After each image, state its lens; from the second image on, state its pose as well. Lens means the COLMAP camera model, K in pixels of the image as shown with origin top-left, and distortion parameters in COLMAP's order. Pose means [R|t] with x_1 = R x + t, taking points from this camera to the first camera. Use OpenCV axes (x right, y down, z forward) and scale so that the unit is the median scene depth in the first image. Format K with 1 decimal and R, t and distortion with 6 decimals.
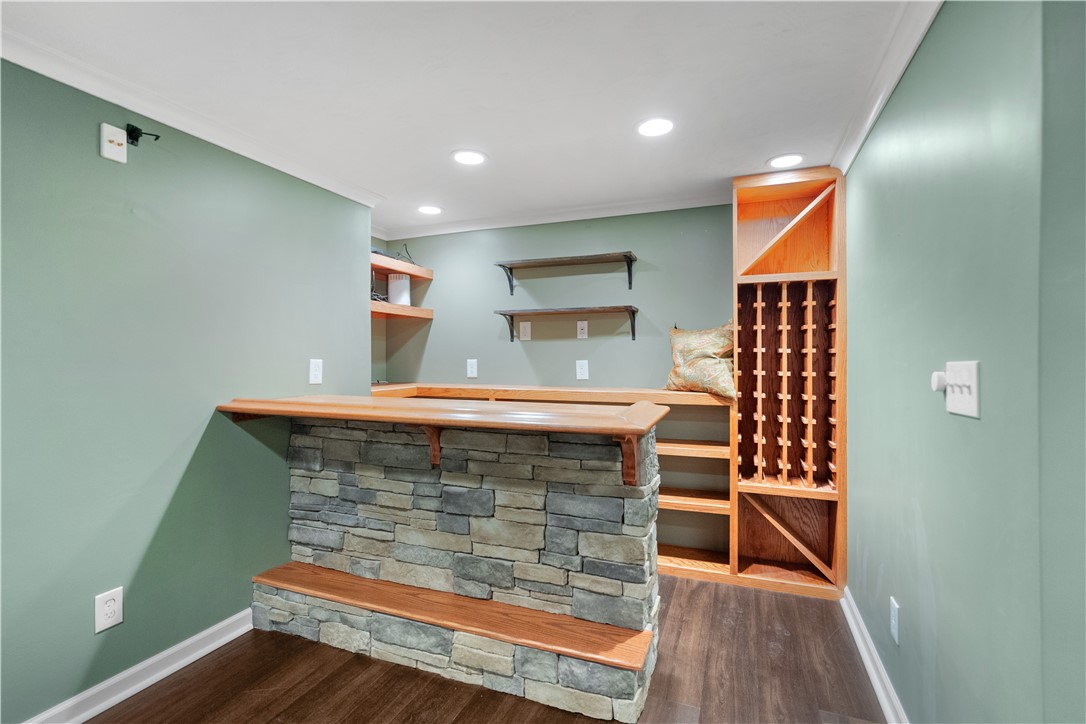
lens RADIAL K [[498.8, 0, 551.2], [0, 498.8, 357.9], [0, 0, 1]] dist [-0.003697, 0.001496]
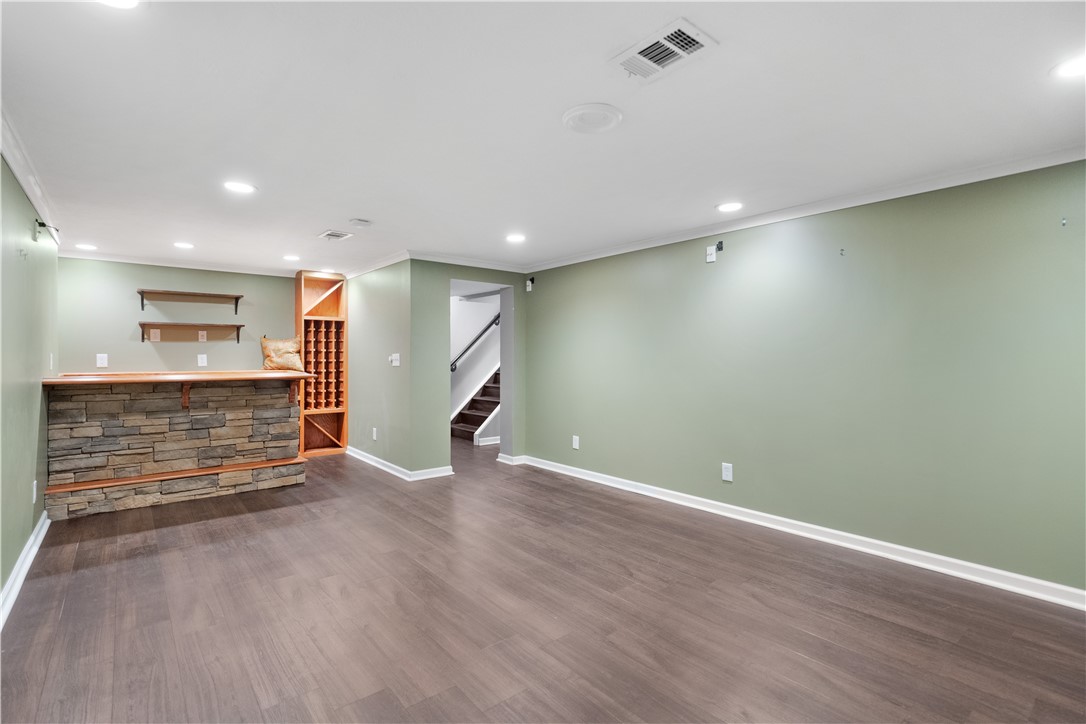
lens RADIAL K [[498.8, 0, 537.8], [0, 498.8, 356.4], [0, 0, 1]] dist [-0.003697, 0.001496]
pose [[0.487320, -0.001876, 0.873222, -1.131759], [0.000073, 0.999998, 0.002108, 0.009743], [-0.873224, -0.000963, 0.487319, -1.049154]]
